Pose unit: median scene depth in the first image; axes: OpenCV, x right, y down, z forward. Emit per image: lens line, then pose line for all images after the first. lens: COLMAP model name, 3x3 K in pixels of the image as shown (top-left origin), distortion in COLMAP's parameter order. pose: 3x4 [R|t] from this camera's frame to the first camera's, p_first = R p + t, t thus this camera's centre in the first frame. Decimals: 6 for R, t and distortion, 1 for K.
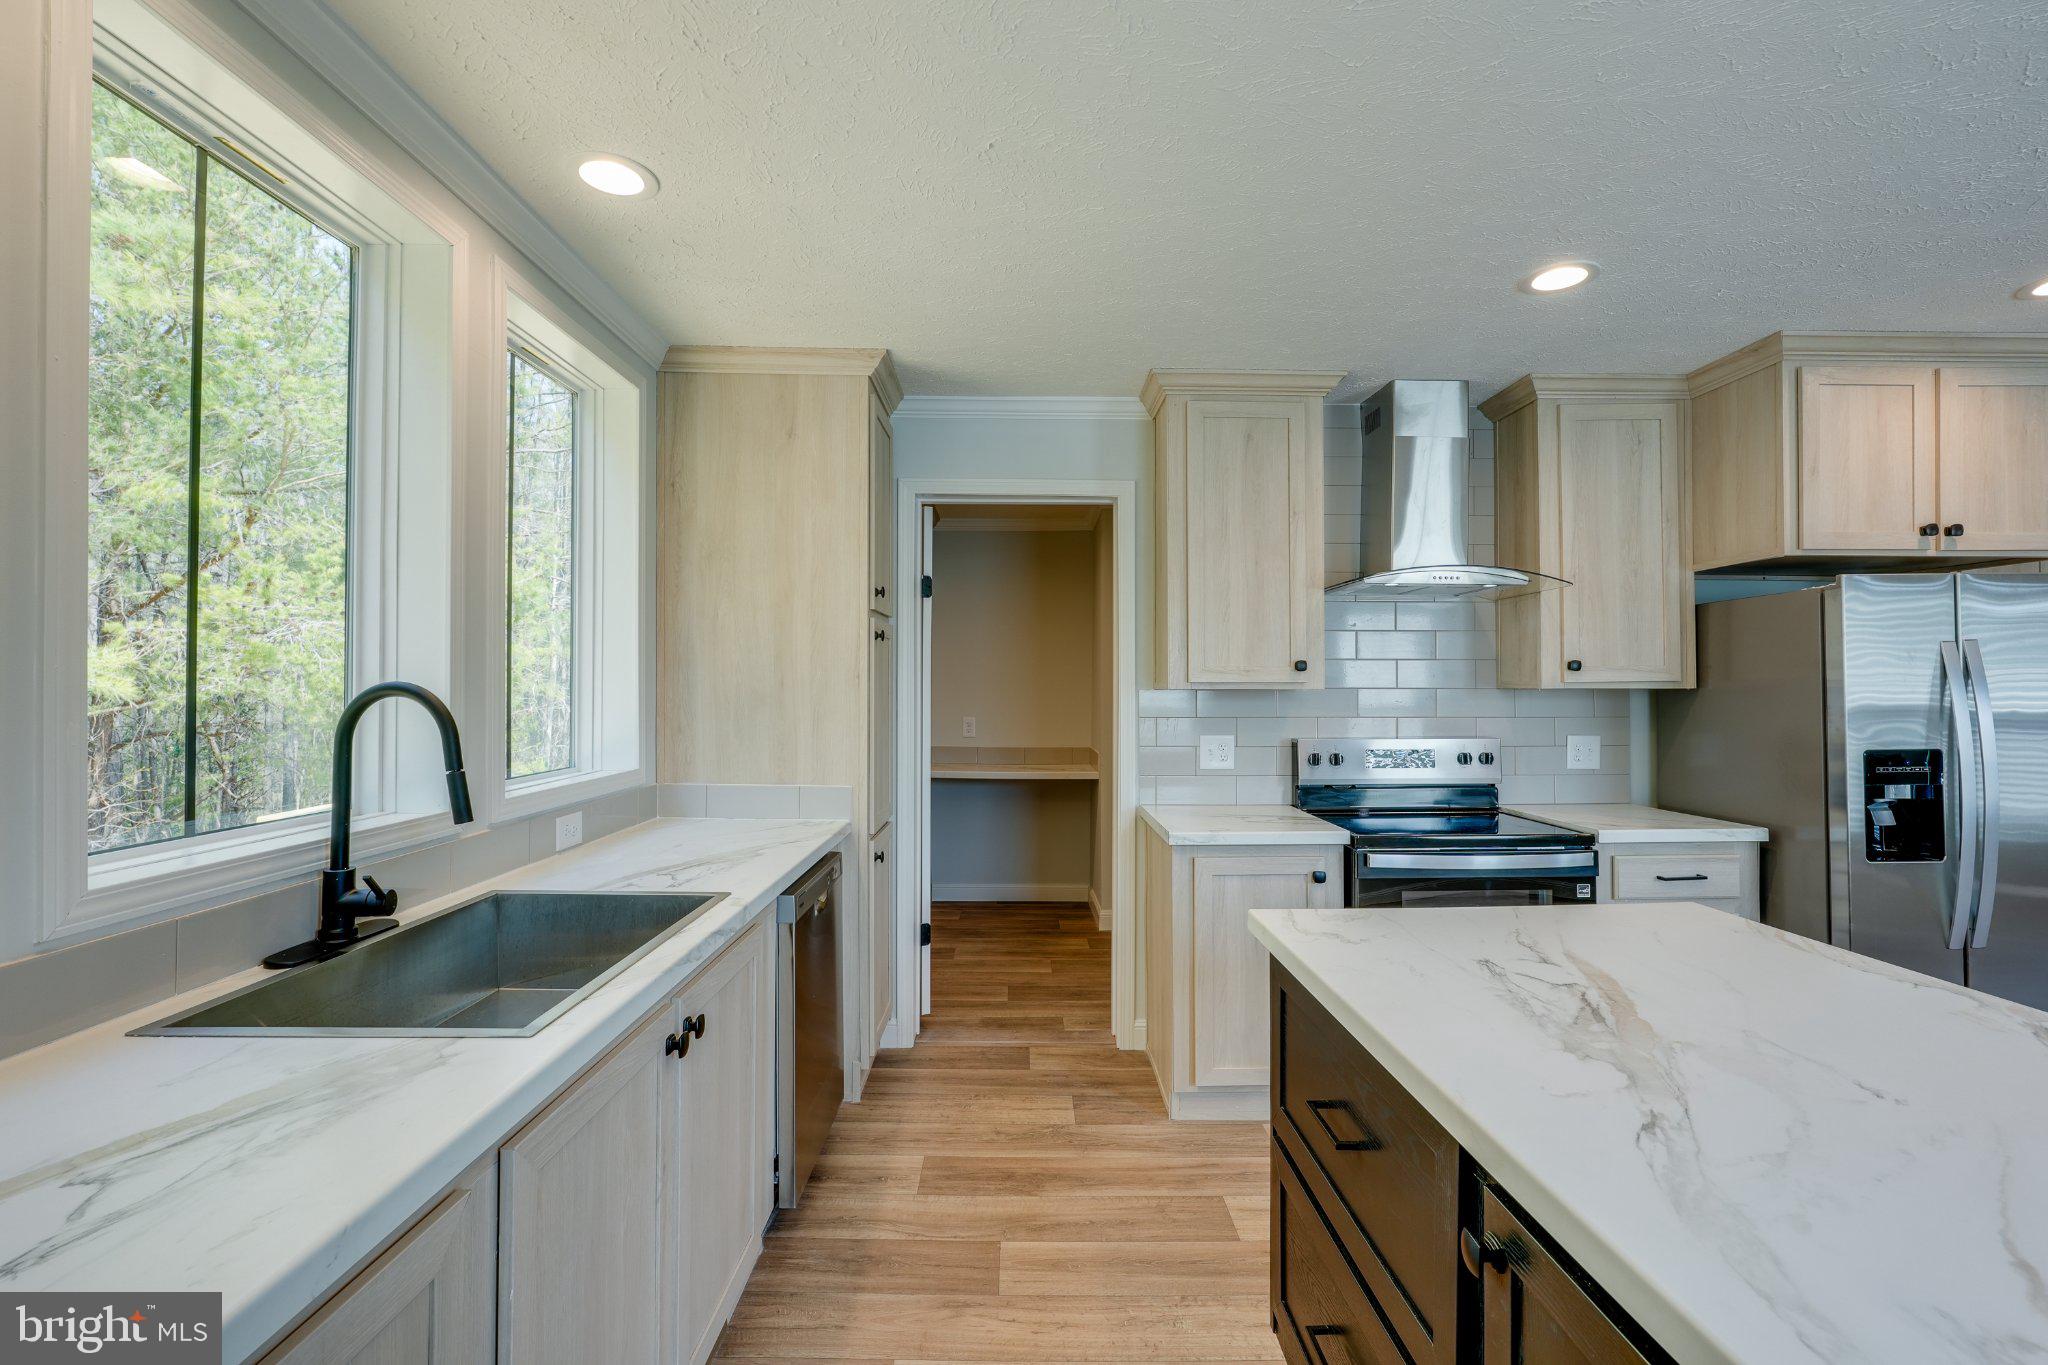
lens RADIAL K [[902.9, 0, 1024.5], [0, 902.9, 684.2], [0, 0, 1]] dist [-0.016043, 0.007489]
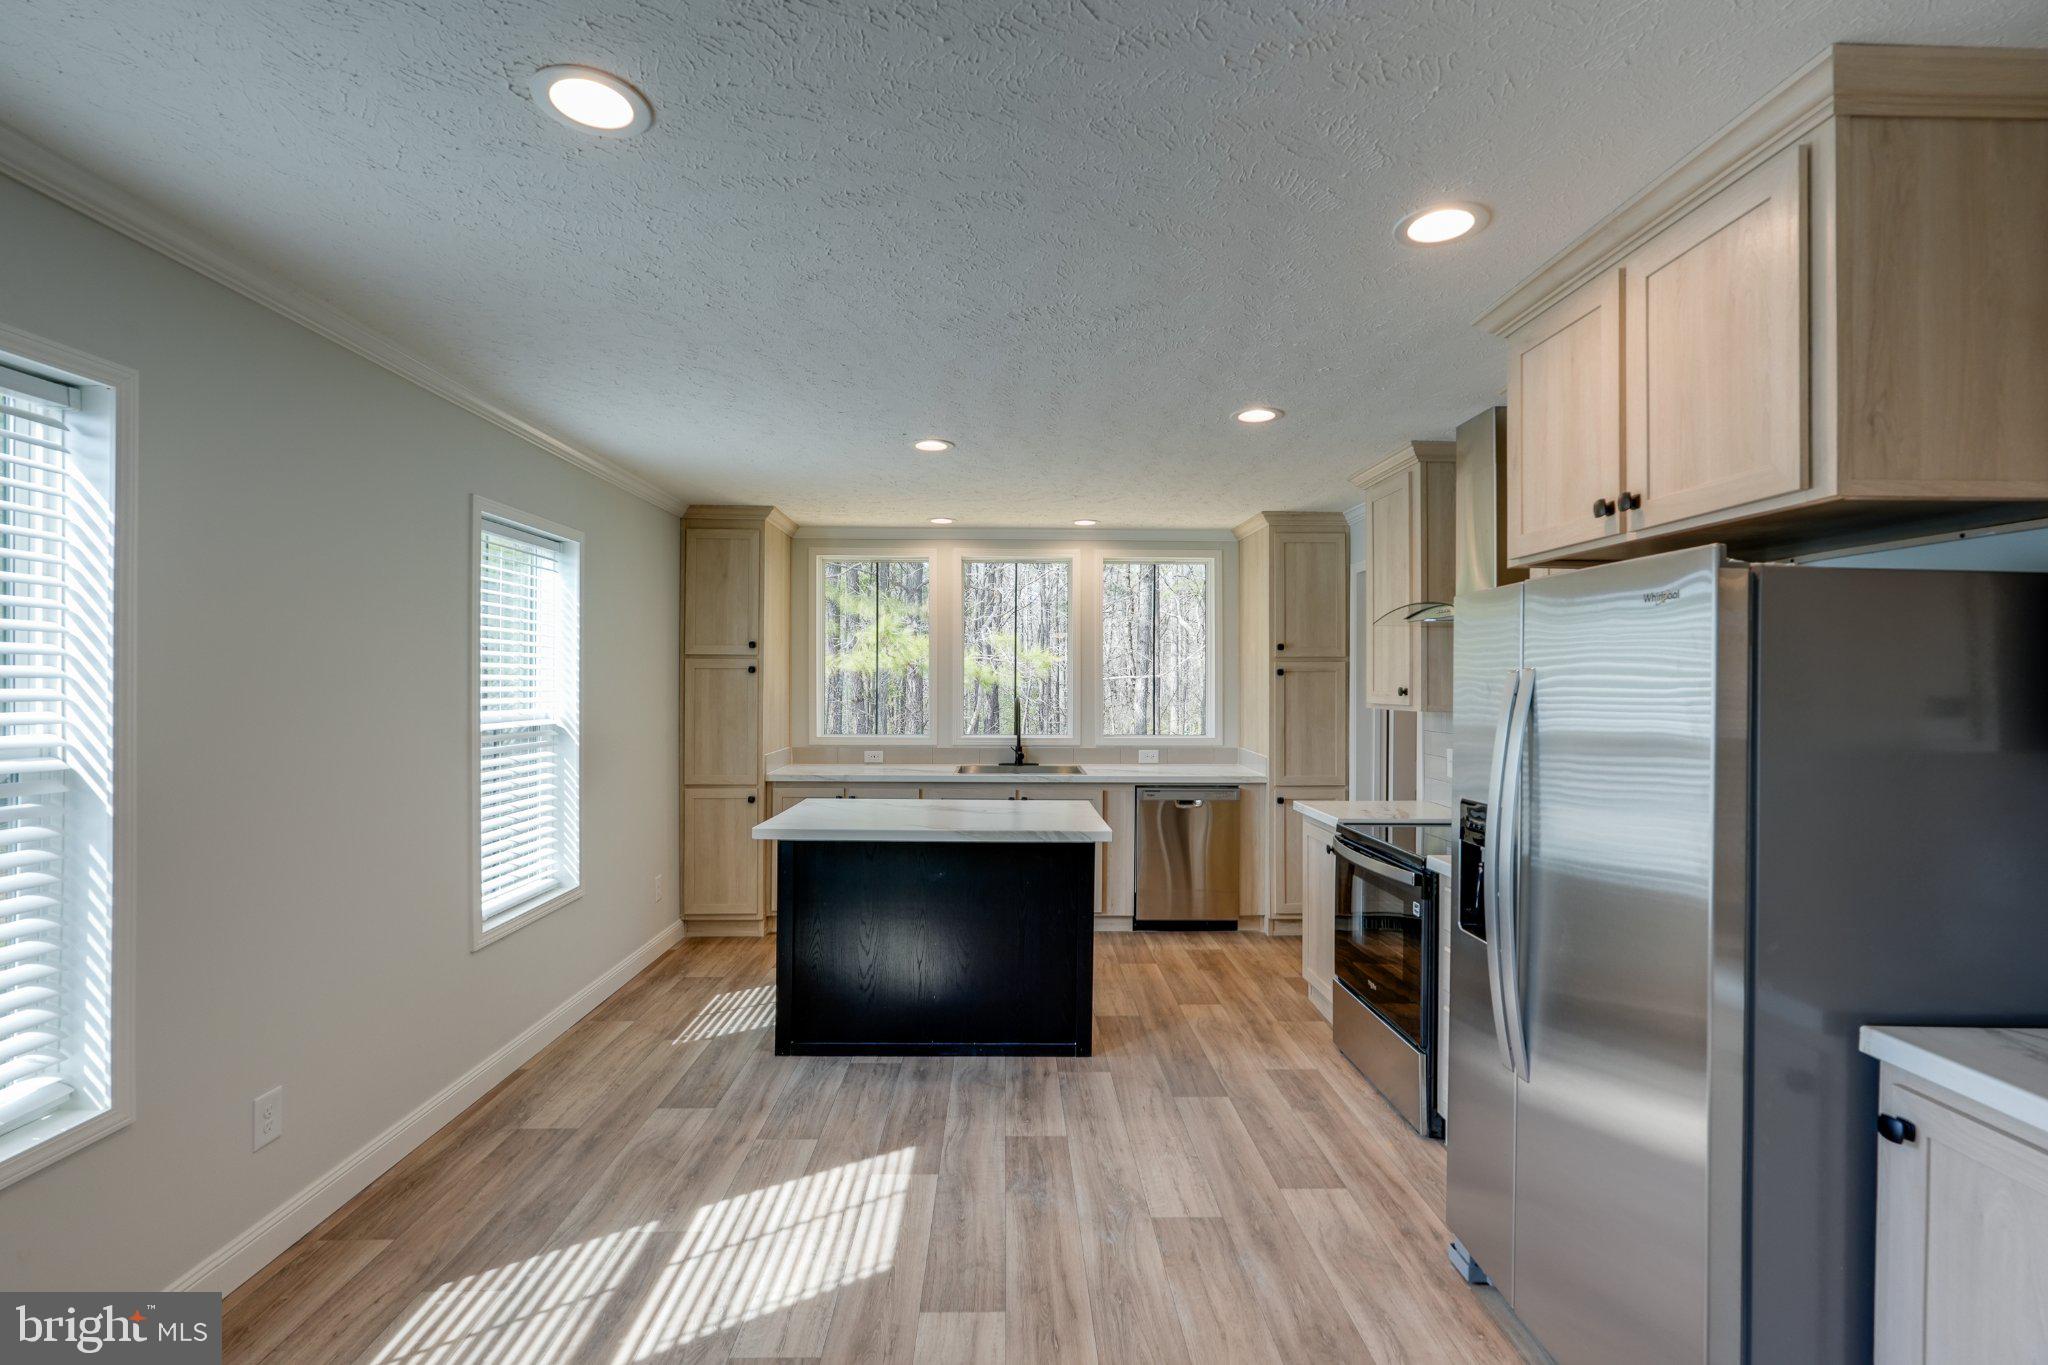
lens RADIAL K [[902.9, 0, 1024.5], [0, 902.9, 684.2], [0, 0, 1]] dist [-0.016043, 0.007489]
pose [[0.012474, 0.001397, -0.999921, 1.649672], [-0.003604, 0.999993, 0.001352, -0.033107], [0.999916, 0.003587, 0.012479, 0.520336]]
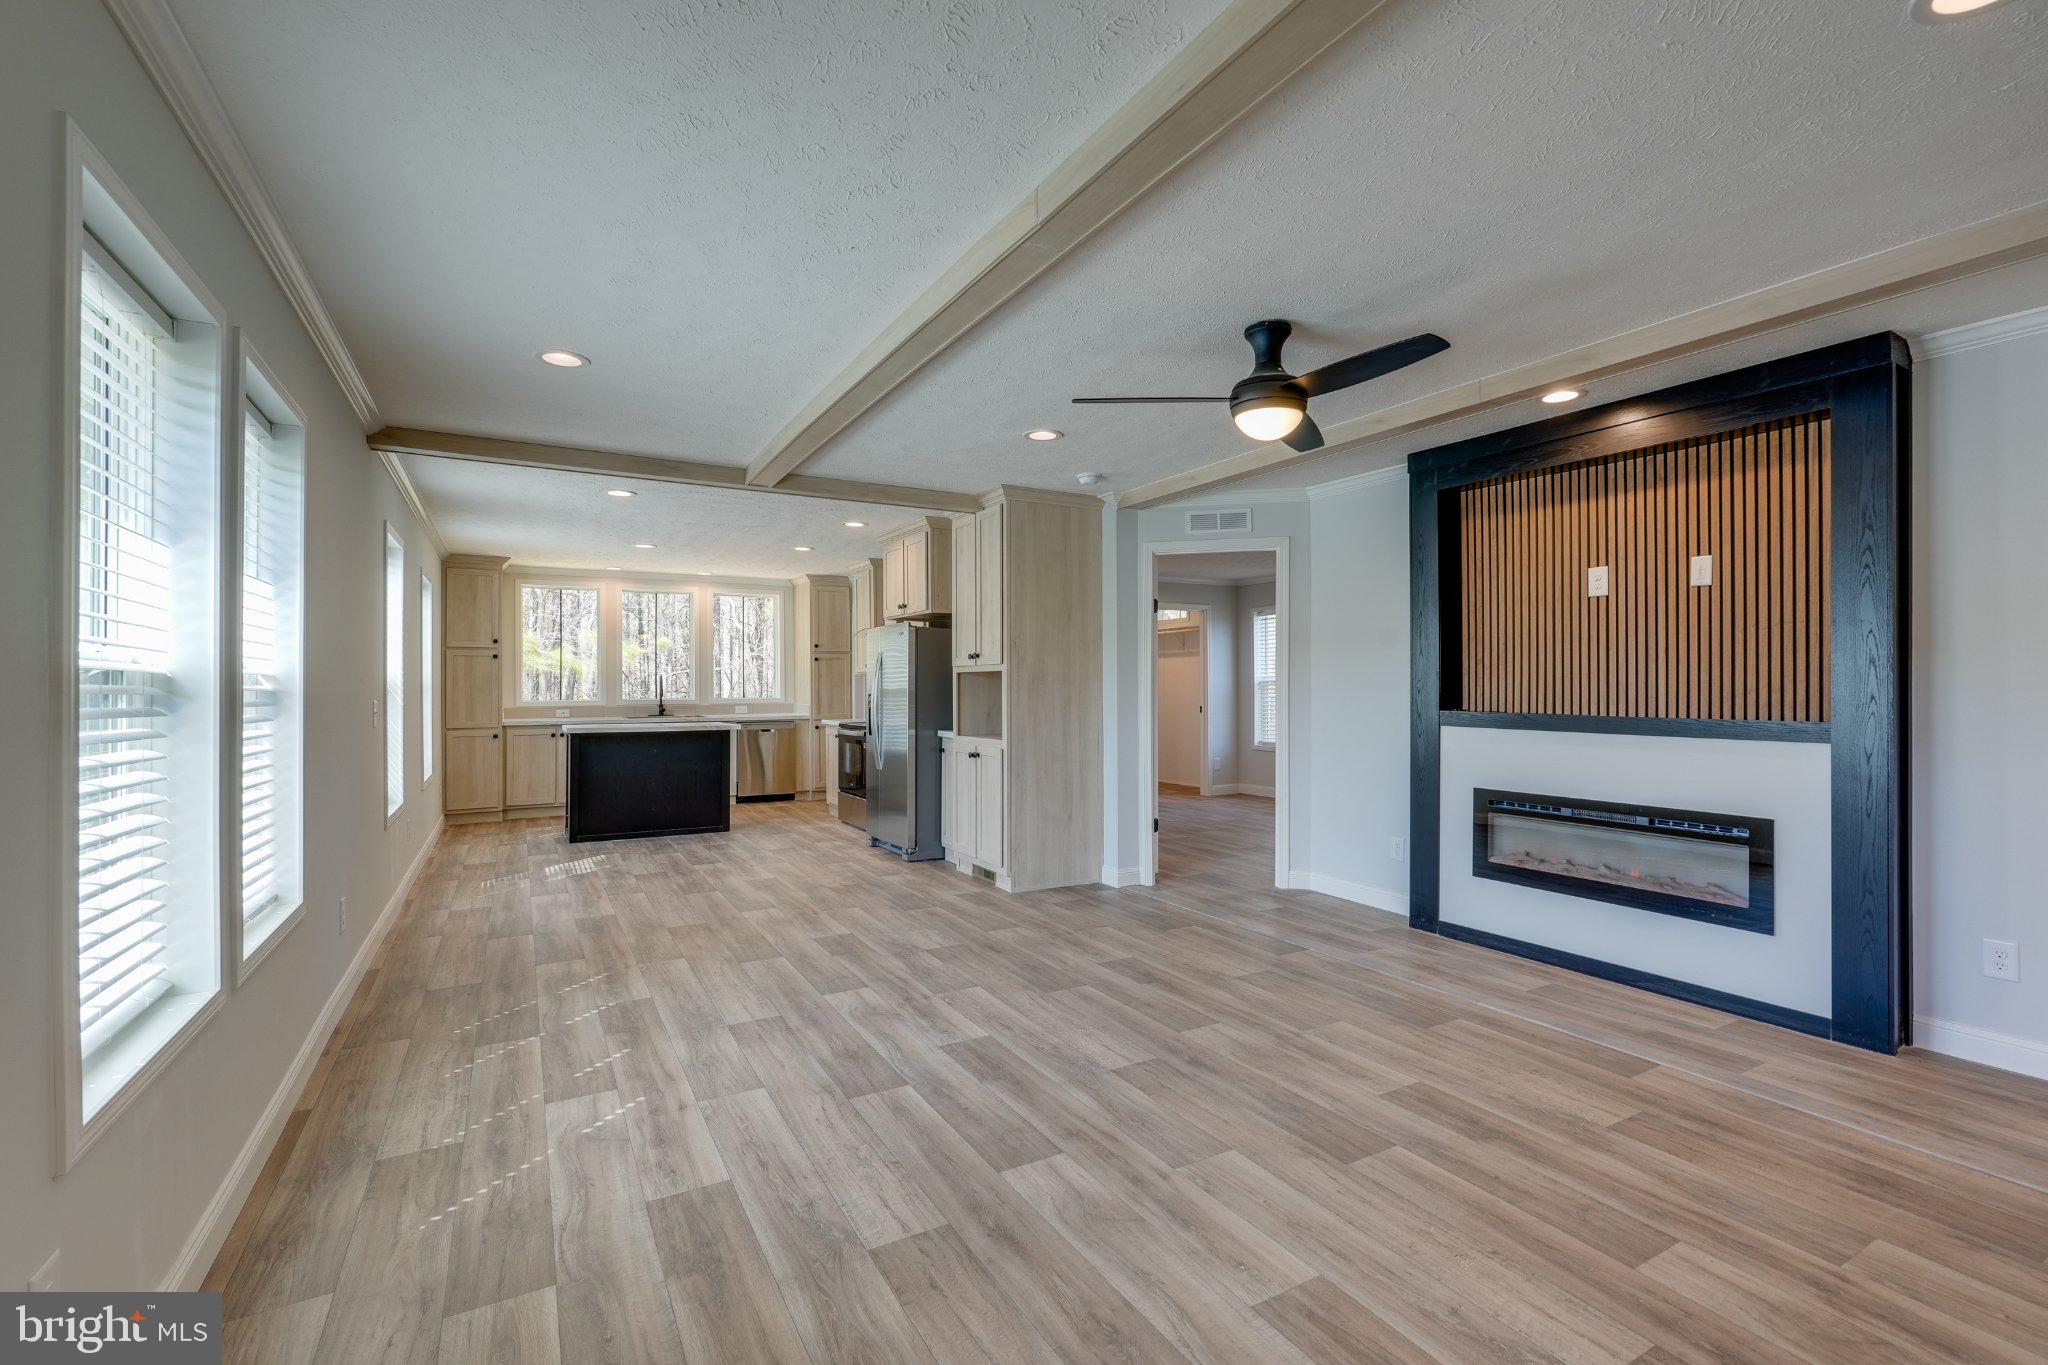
lens RADIAL K [[895.3, 0, 1027.8], [0, 895.3, 681.7], [0, 0, 1]] dist [-0.017814, 0.007896]
pose [[0.488197, -0.005217, -0.872718, 3.210137], [0.006203, 0.999978, -0.002508, 0.042057], [0.872711, -0.004189, 0.488218, 0.096880]]
